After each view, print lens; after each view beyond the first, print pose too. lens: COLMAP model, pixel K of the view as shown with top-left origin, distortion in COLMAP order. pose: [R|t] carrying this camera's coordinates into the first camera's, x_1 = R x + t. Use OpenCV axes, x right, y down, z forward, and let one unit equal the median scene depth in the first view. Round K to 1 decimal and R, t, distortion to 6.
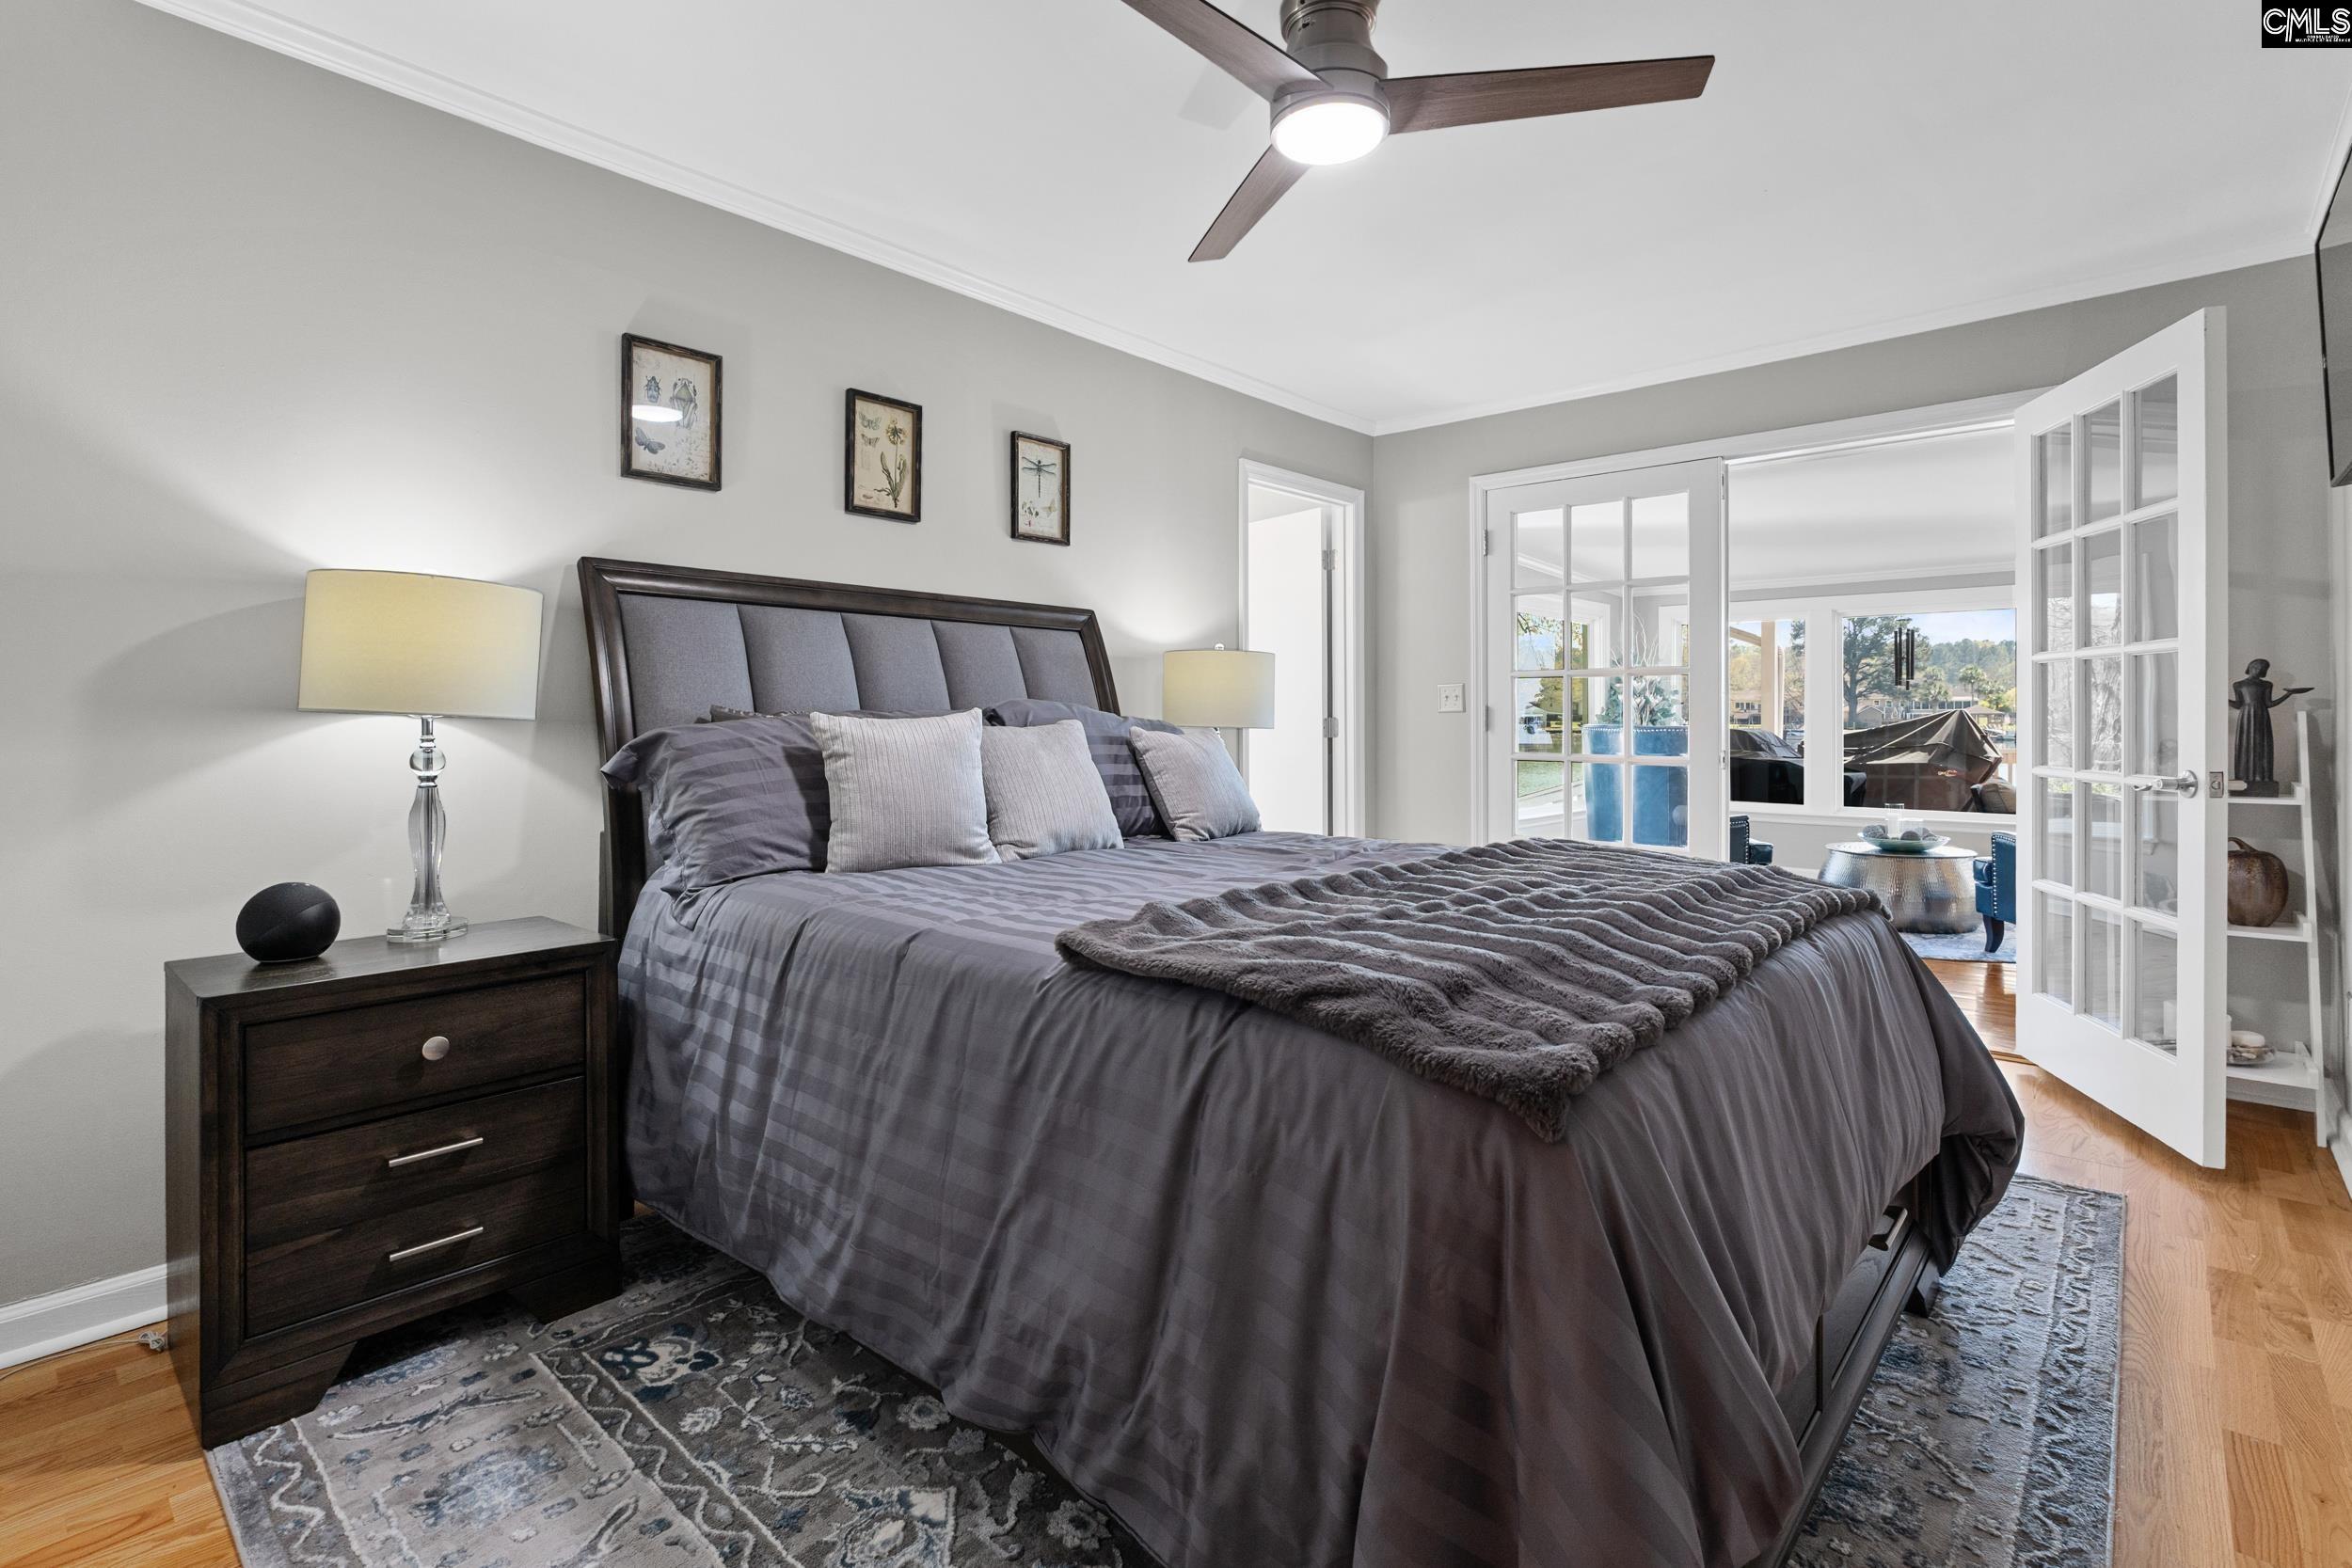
lens RADIAL K [[1081.3, 0, 1144.9], [0, 1081.3, 722.7], [0, 0, 1]] dist [-0.003853, -0.001457]
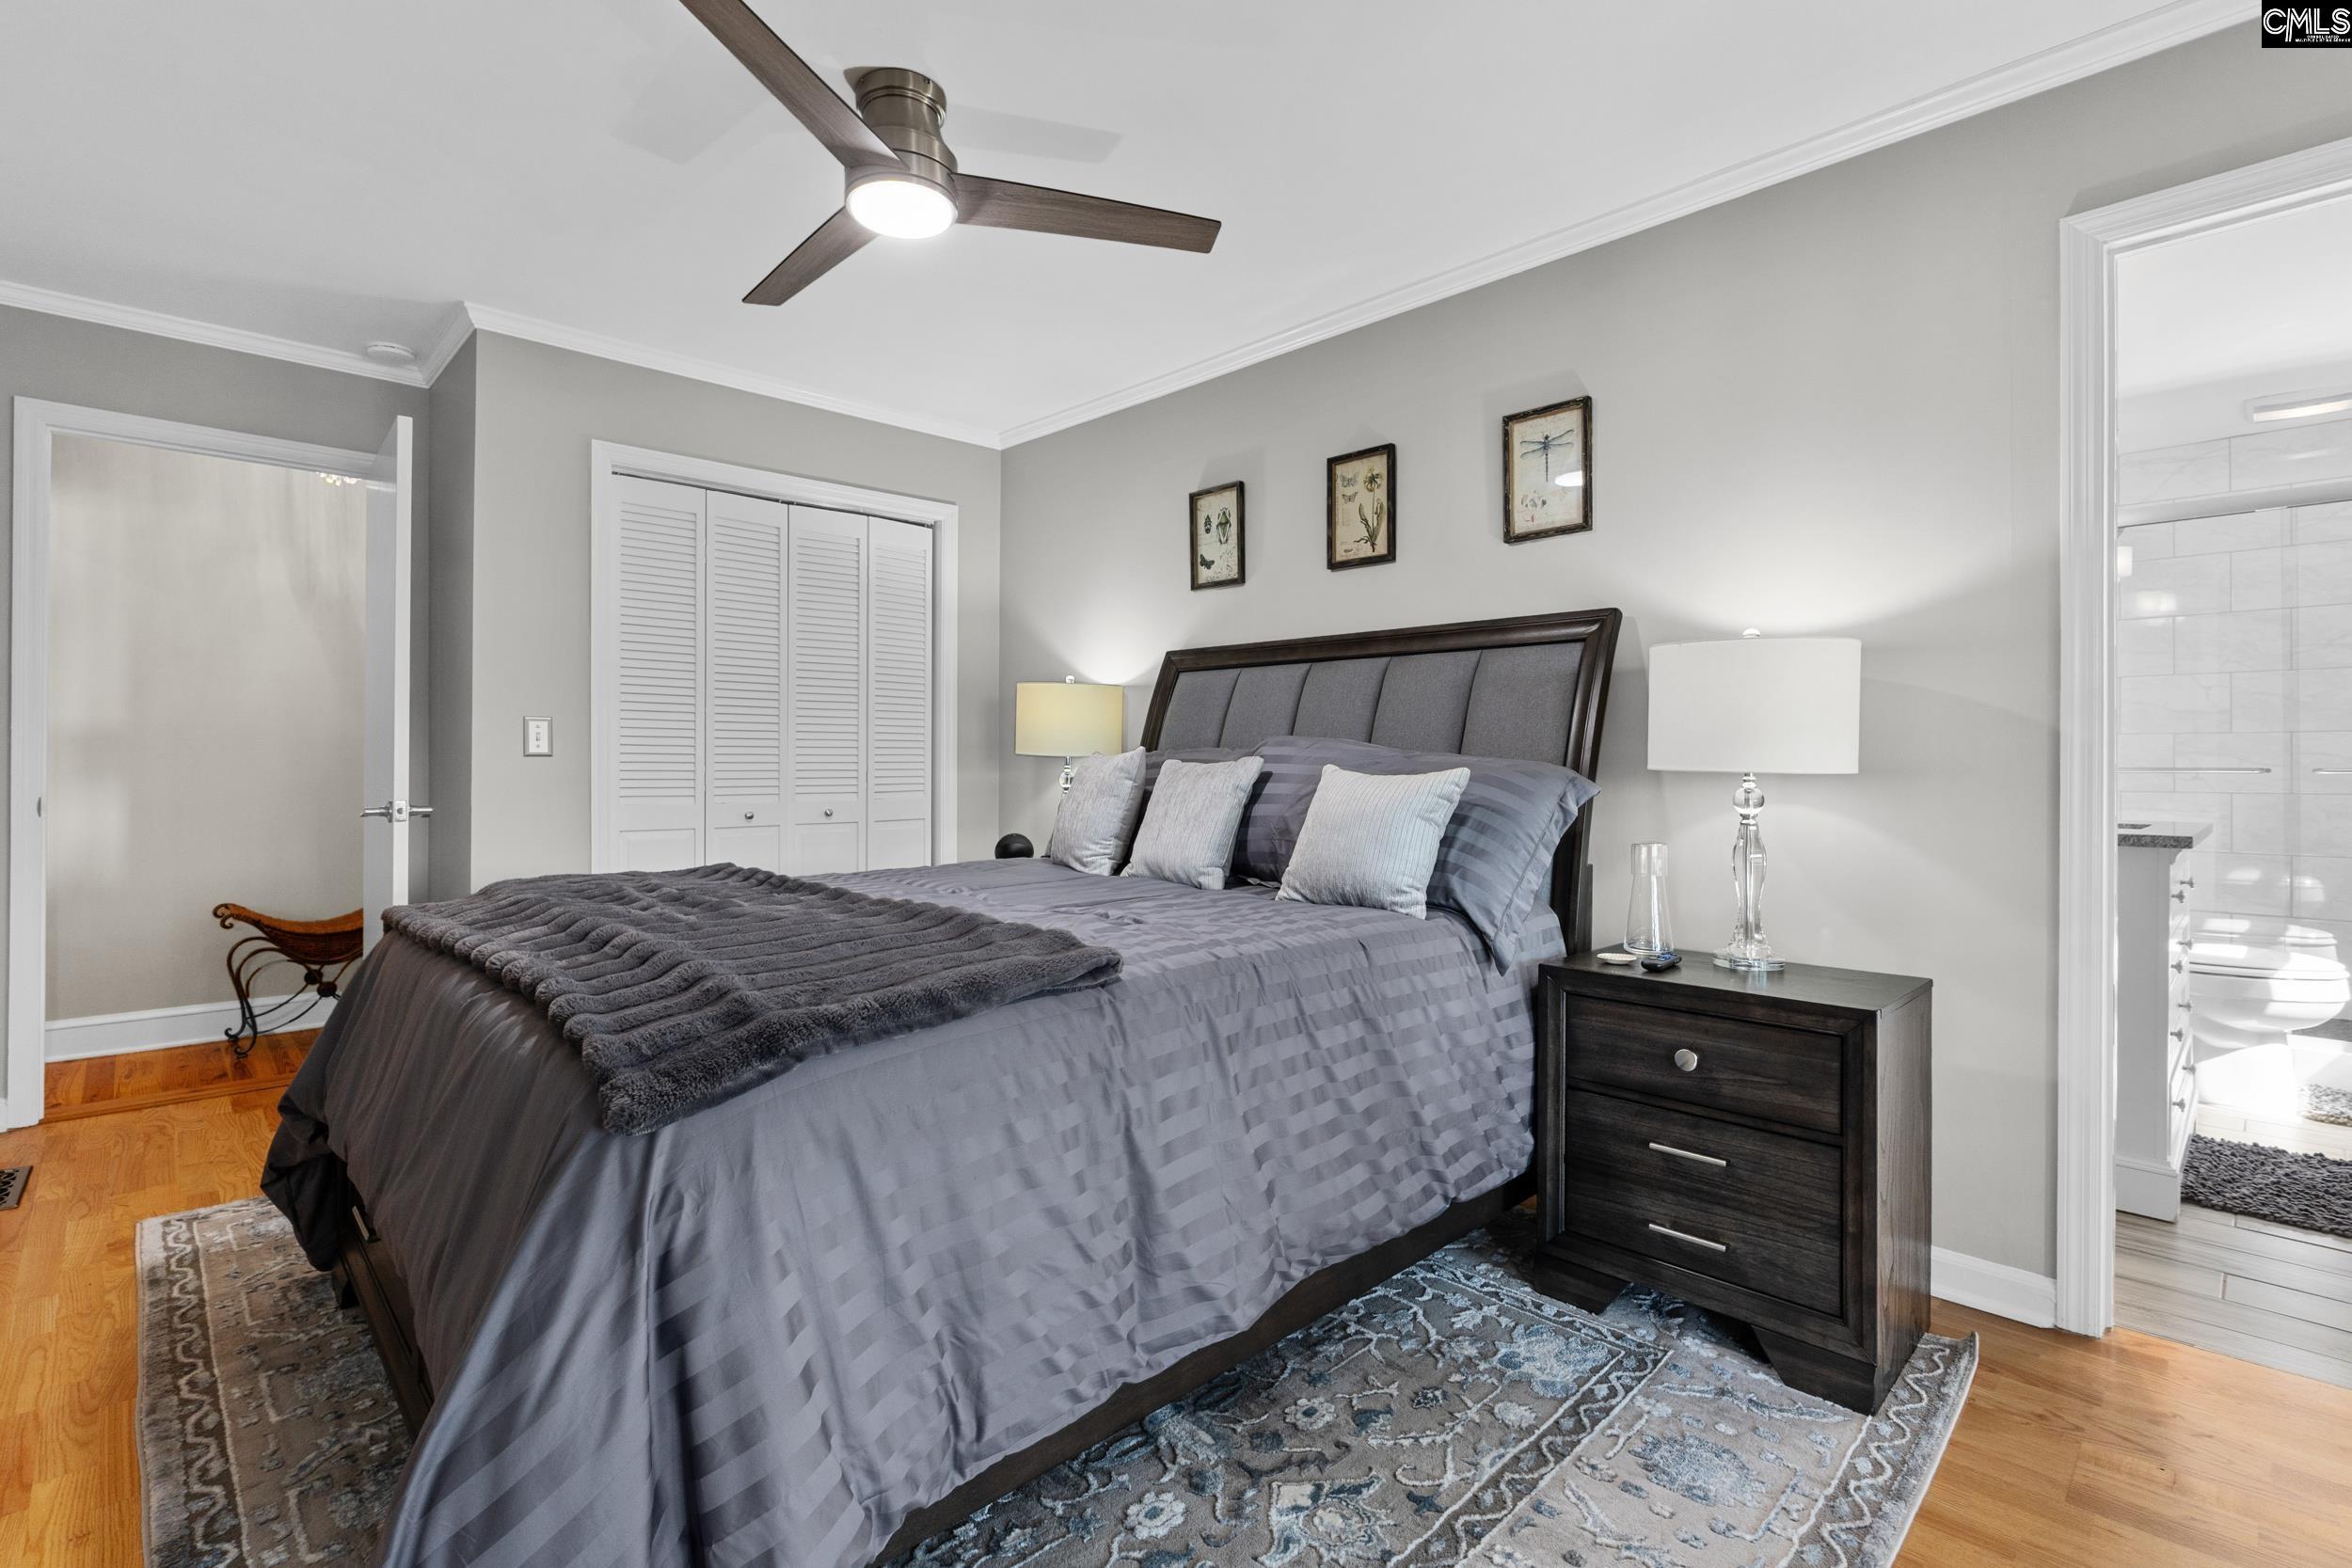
lens RADIAL K [[1081.3, 0, 1173.3], [0, 1081.3, 766.7], [0, 0, 1]] dist [-0.003853, -0.001457]
pose [[-0.031846, -0.001442, -0.999492, 0.805395], [-0.009549, 0.999954, -0.001138, 0.007297], [0.999447, 0.009508, -0.031858, 0.850757]]
